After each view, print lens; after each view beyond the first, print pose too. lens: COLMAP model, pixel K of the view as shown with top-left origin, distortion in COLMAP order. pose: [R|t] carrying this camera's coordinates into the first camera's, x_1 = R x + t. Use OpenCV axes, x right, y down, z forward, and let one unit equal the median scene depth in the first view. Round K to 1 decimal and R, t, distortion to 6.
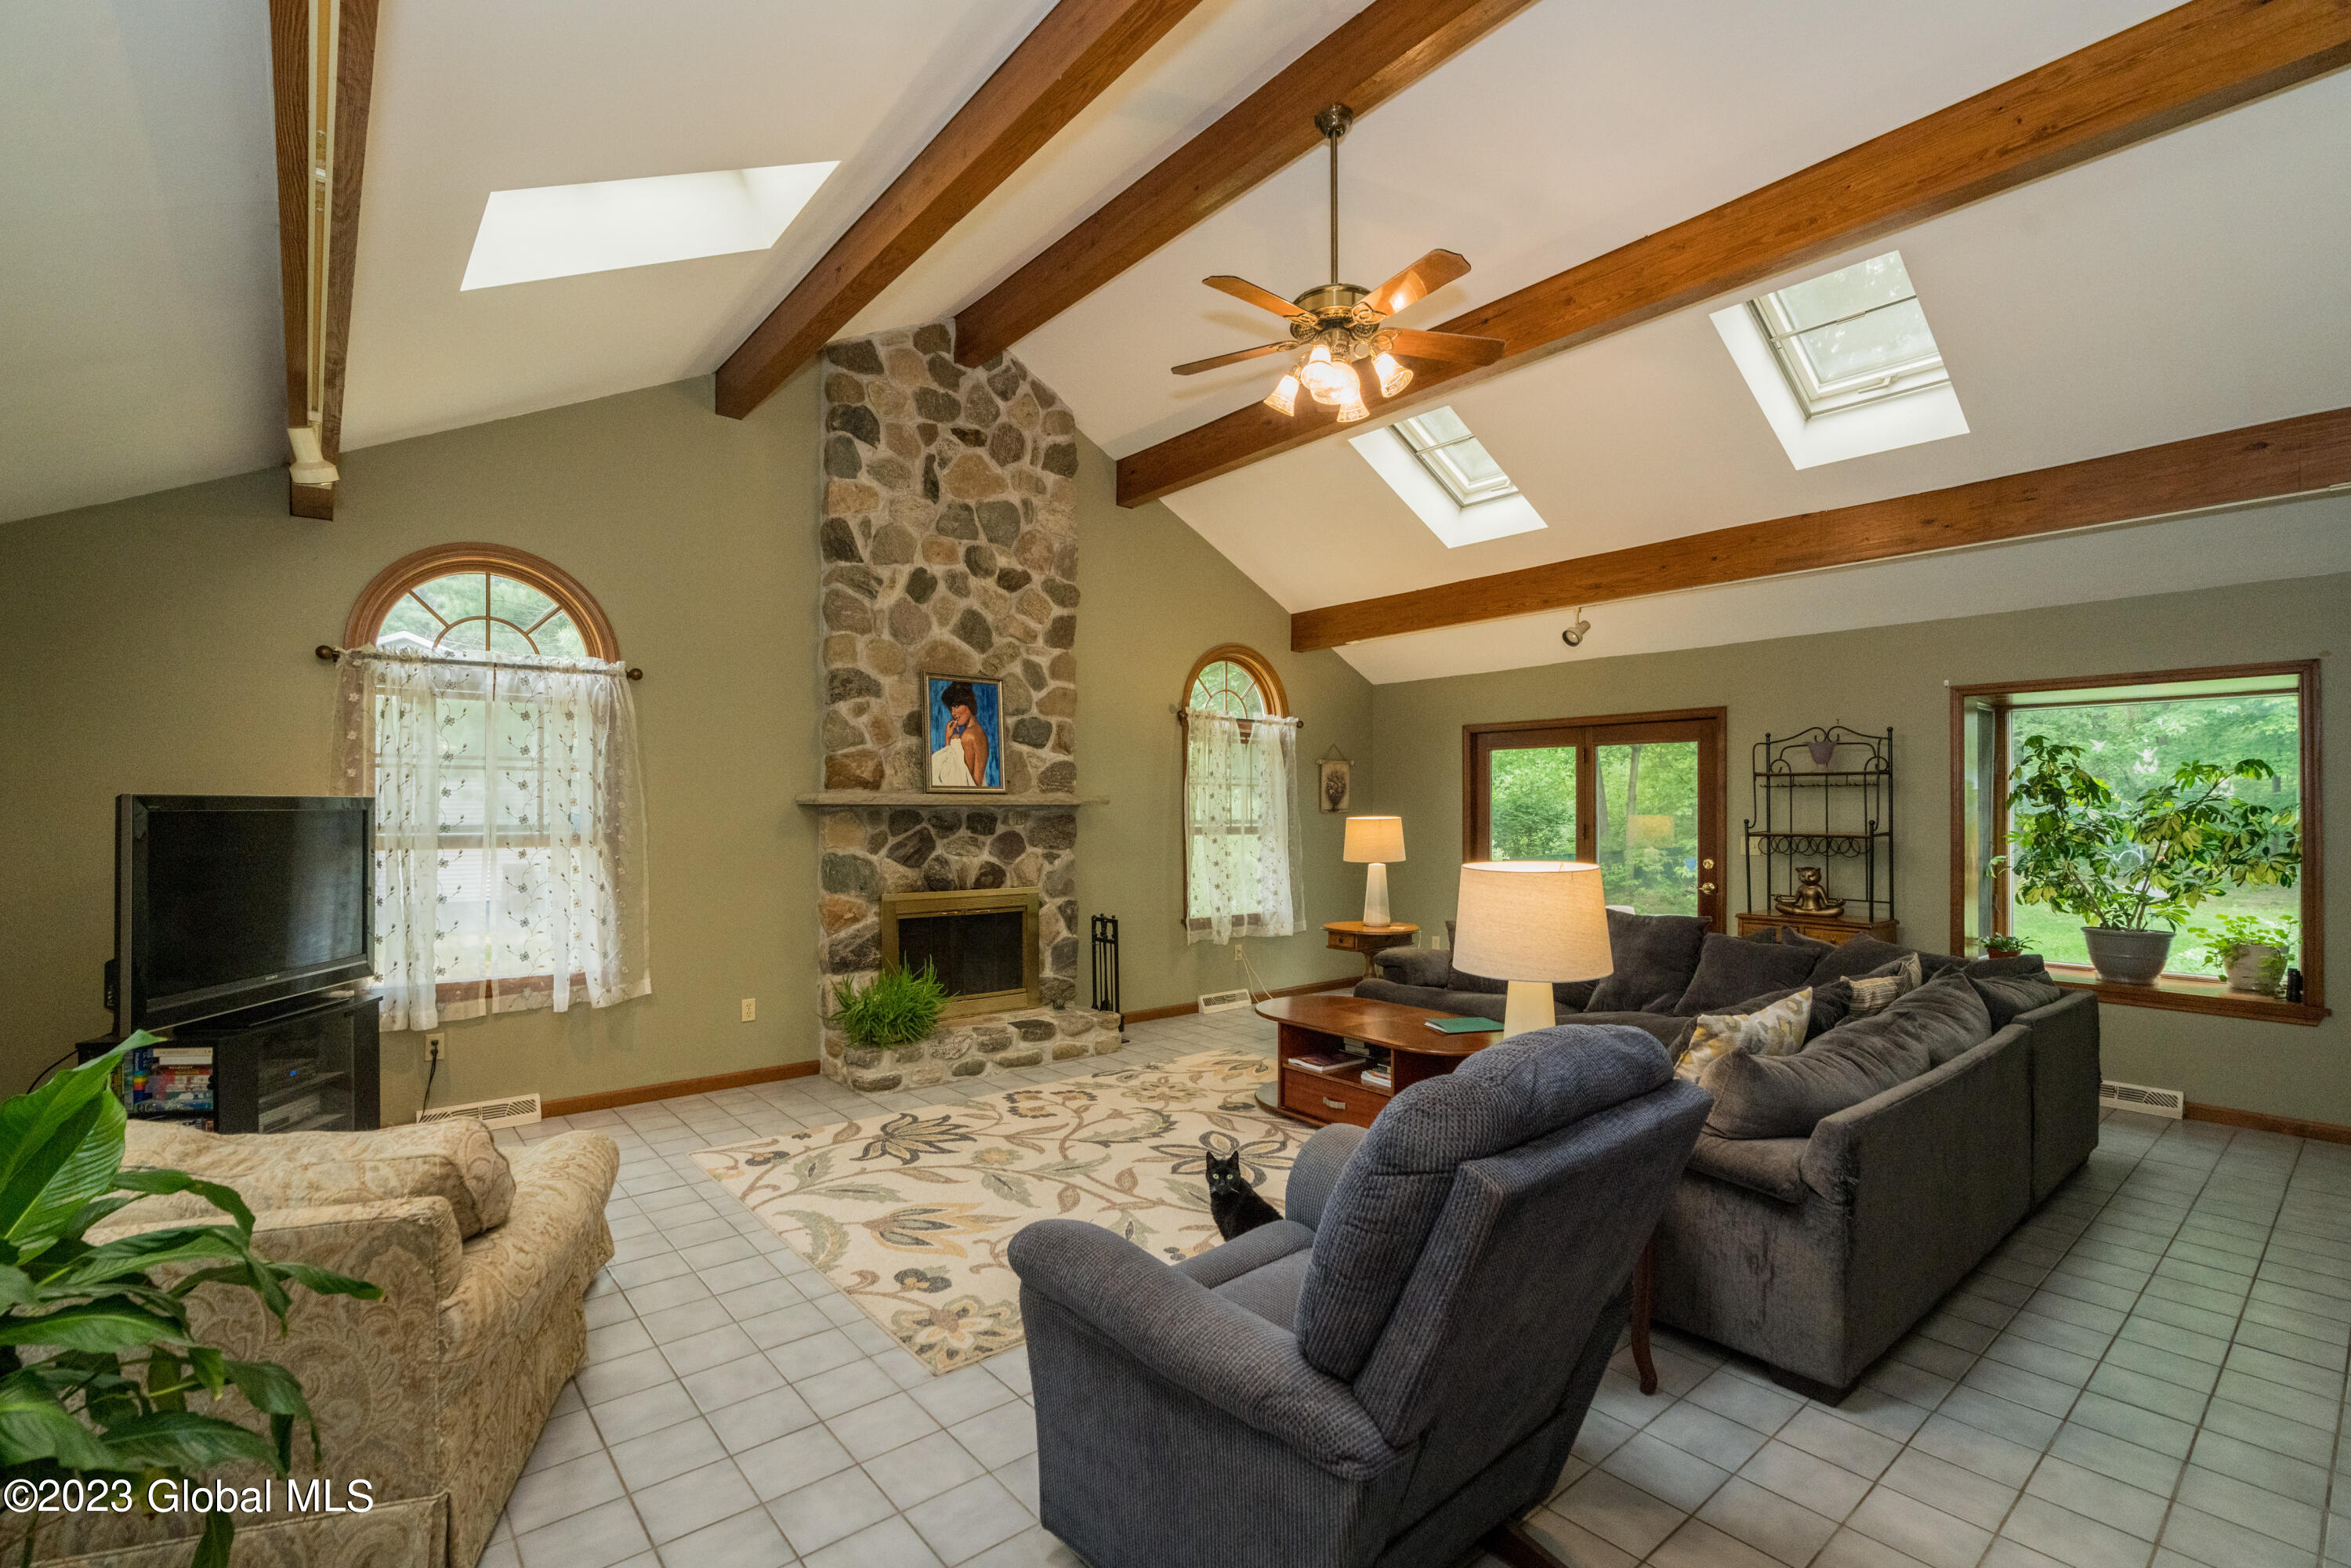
lens RADIAL K [[1056.1, 0, 1168.8], [0, 1056.1, 811.6], [0, 0, 1]] dist [0.000202, 0.000459]
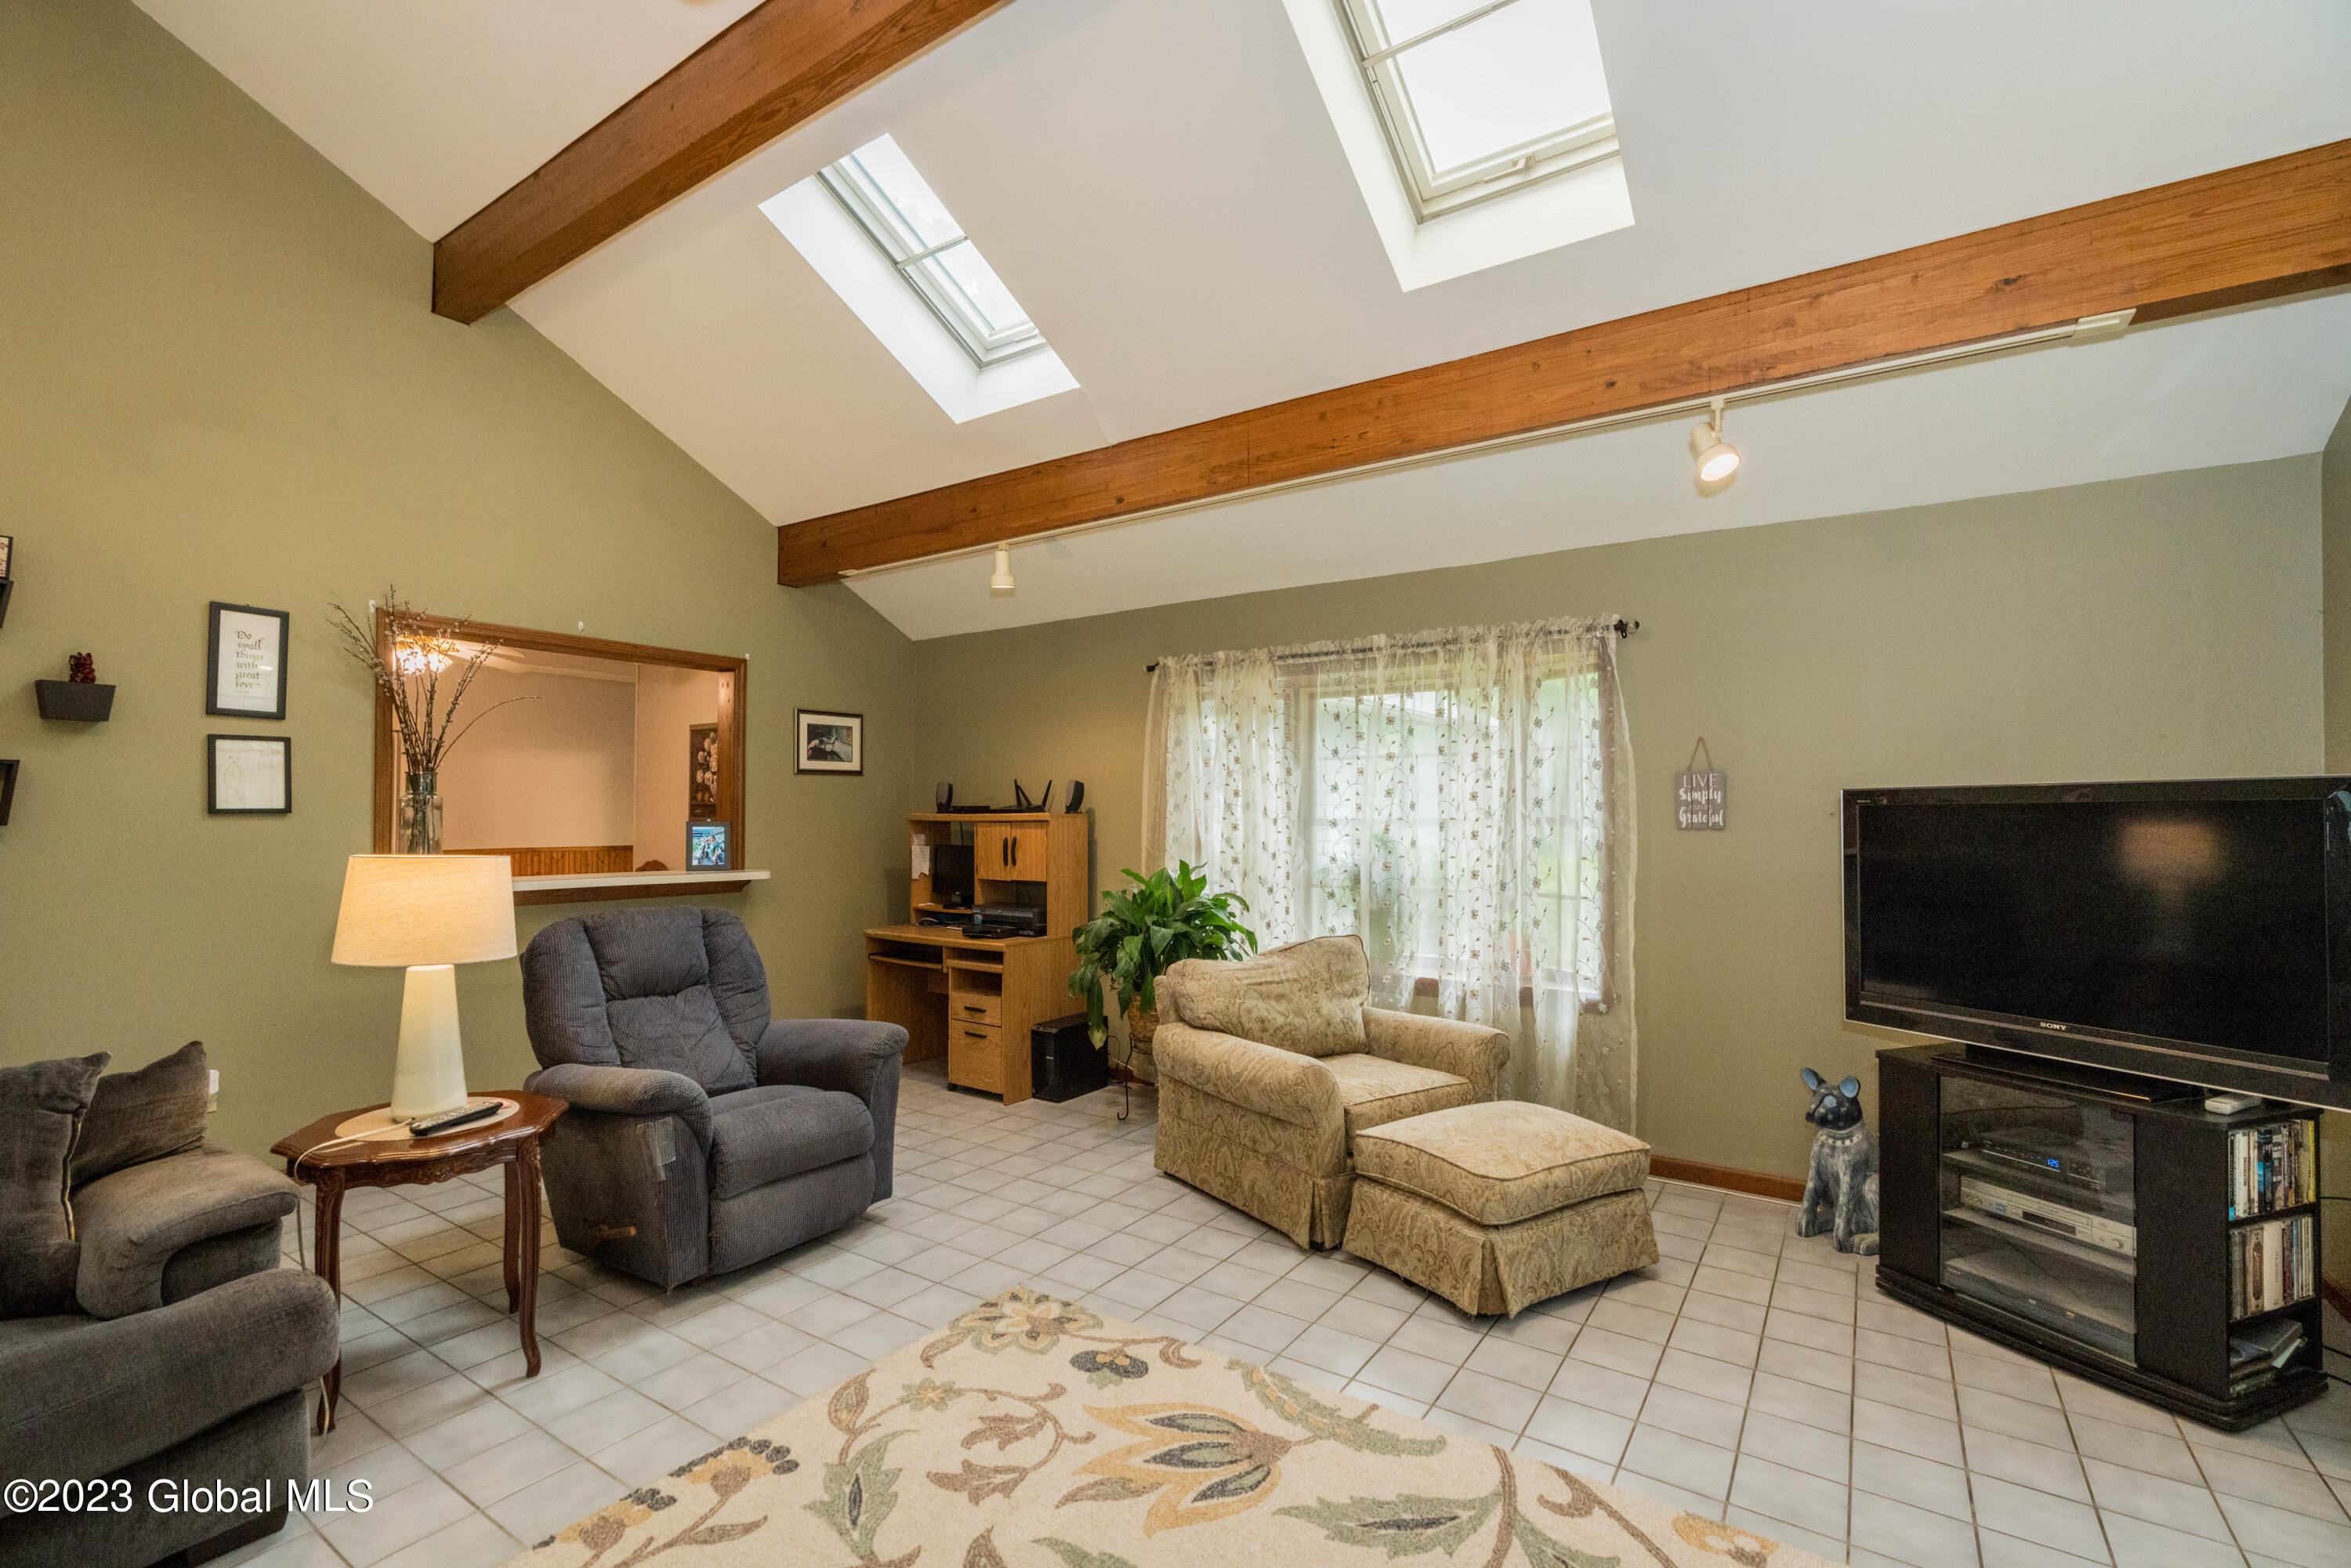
lens RADIAL K [[1046.4, 0, 1163.6], [0, 1046.4, 809.4], [0, 0, 1]] dist [-0.004407, 0.000281]
pose [[-0.961162, -0.000957, -0.275983, -0.024422], [0.000699, 0.999982, -0.005901, 0.005503], [0.275984, -0.005865, -0.961144, 0.962473]]
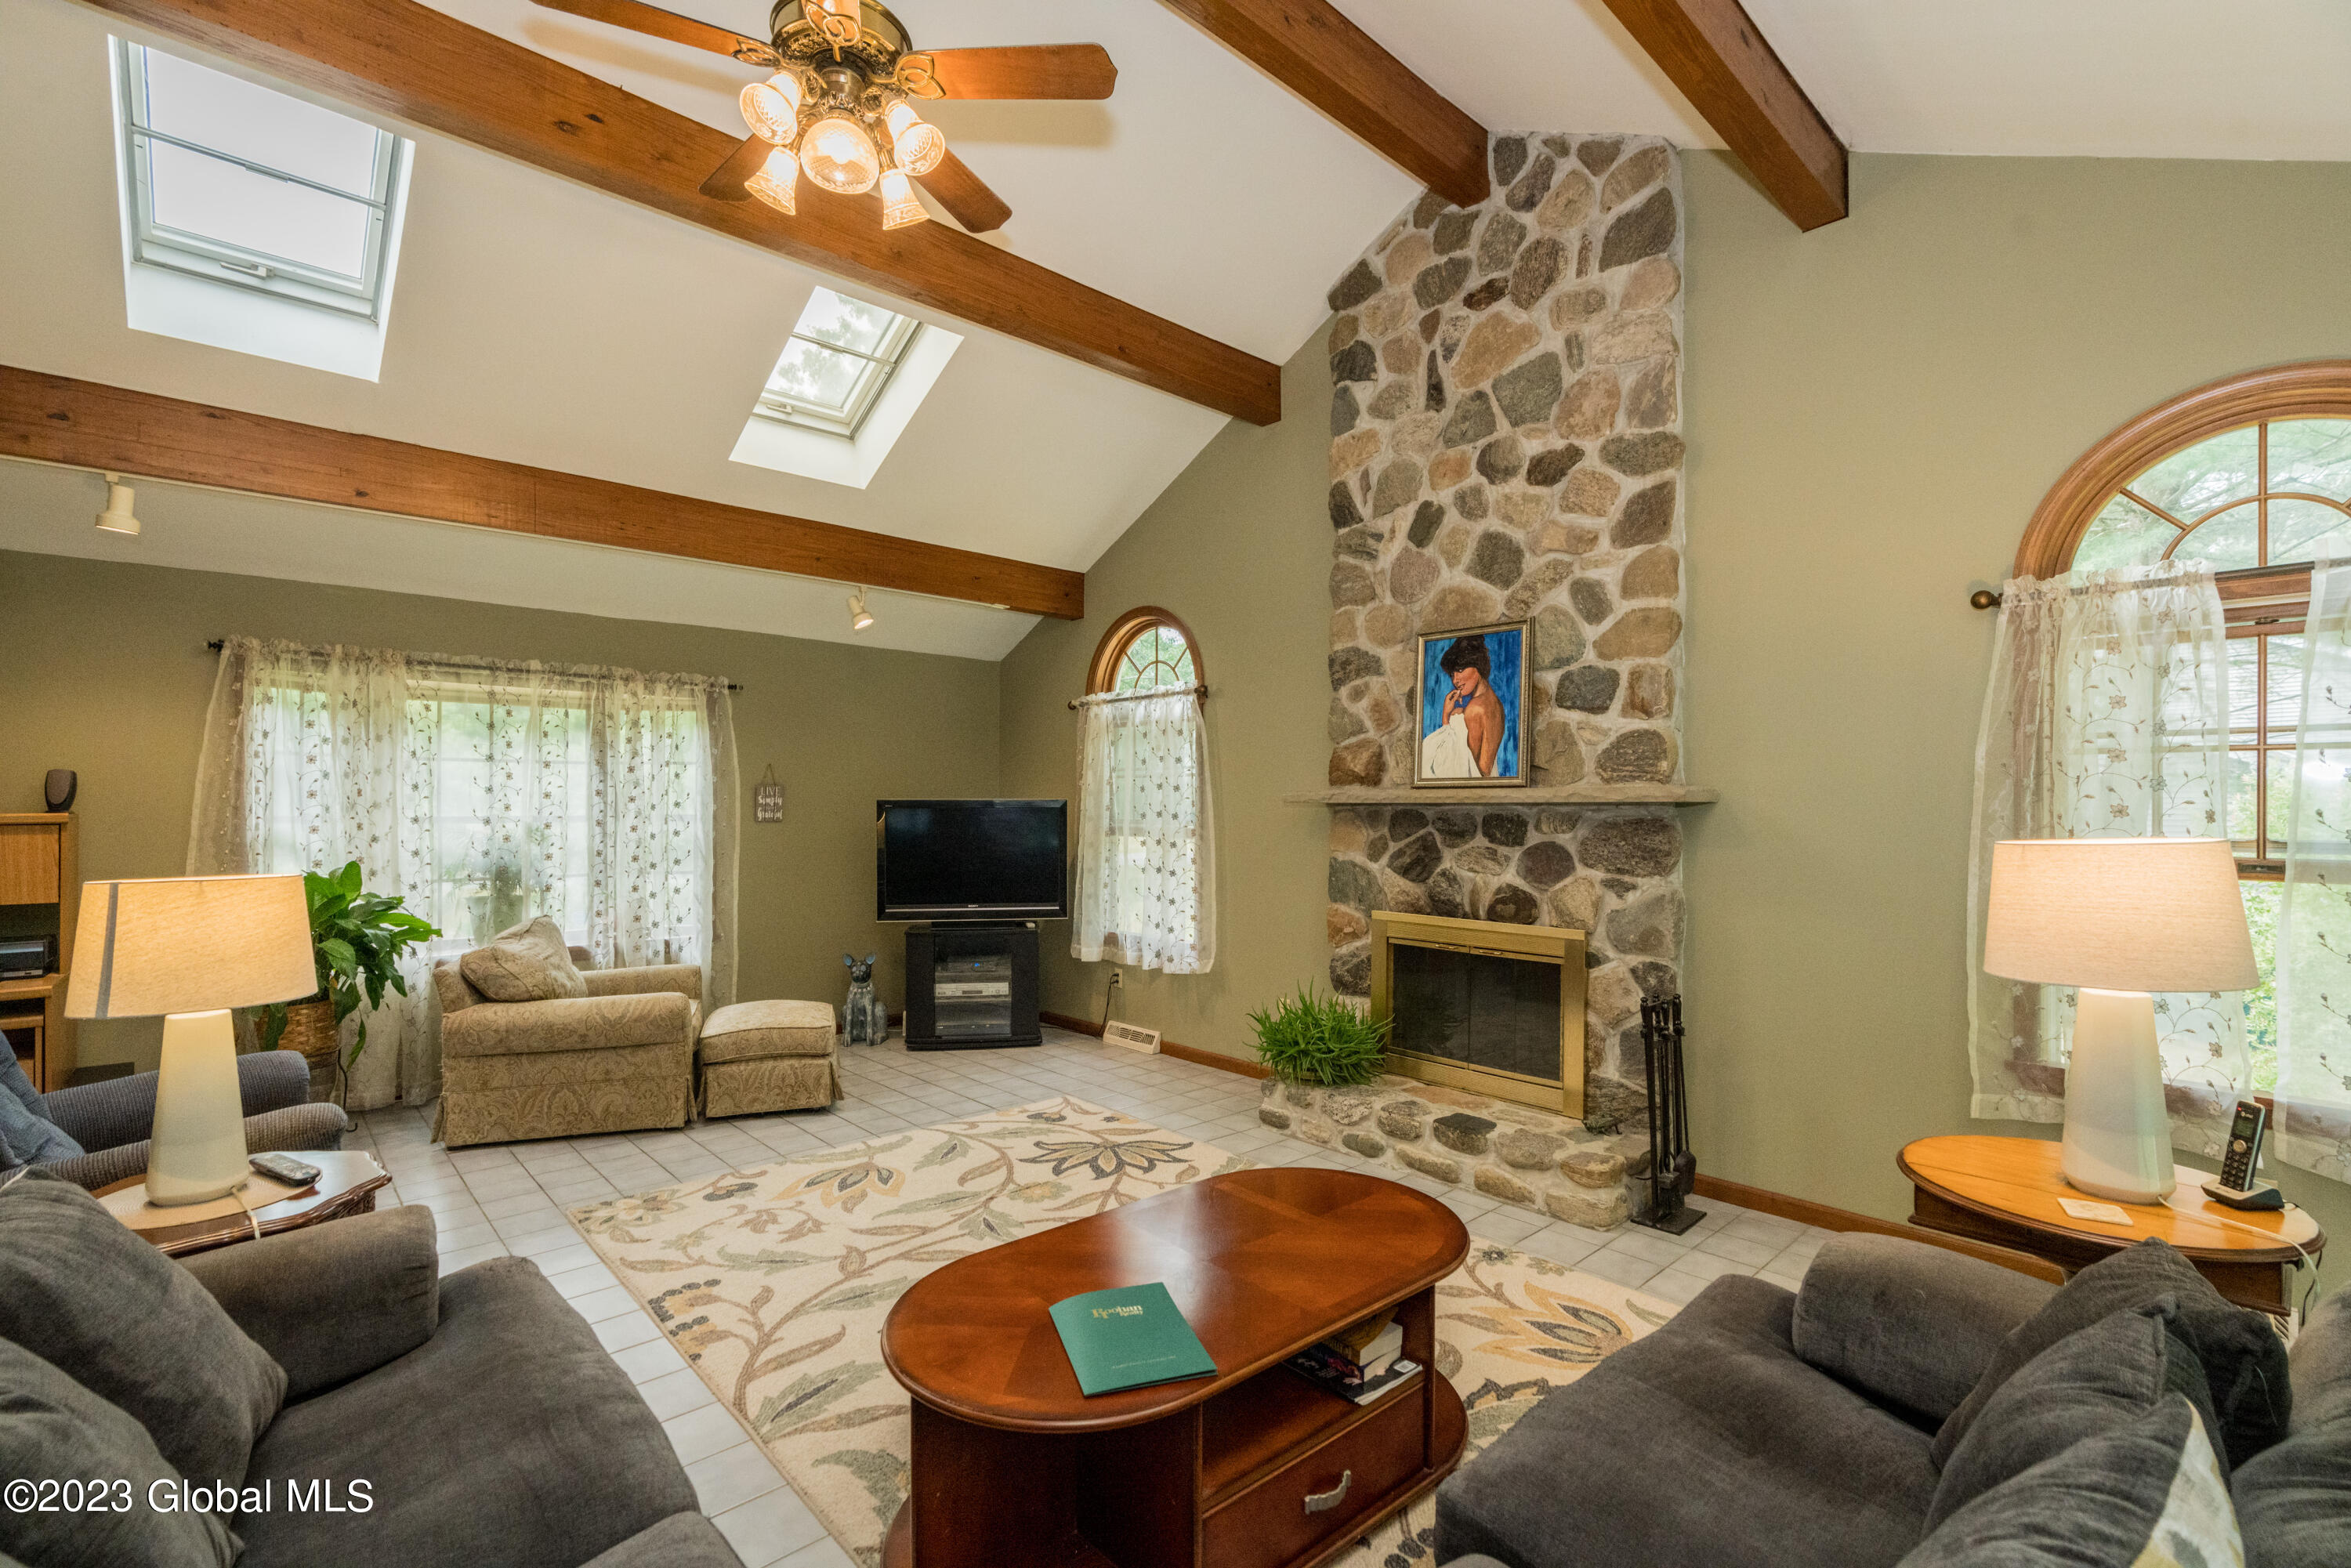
lens RADIAL K [[1046.4, 0, 1163.6], [0, 1046.4, 809.4], [0, 0, 1]] dist [-0.004407, 0.000281]
pose [[0.046197, 0.004844, -0.998921, 0.534251], [-0.003889, 0.999982, 0.004670, -0.004697], [0.998925, 0.003669, 0.046215, 0.769801]]
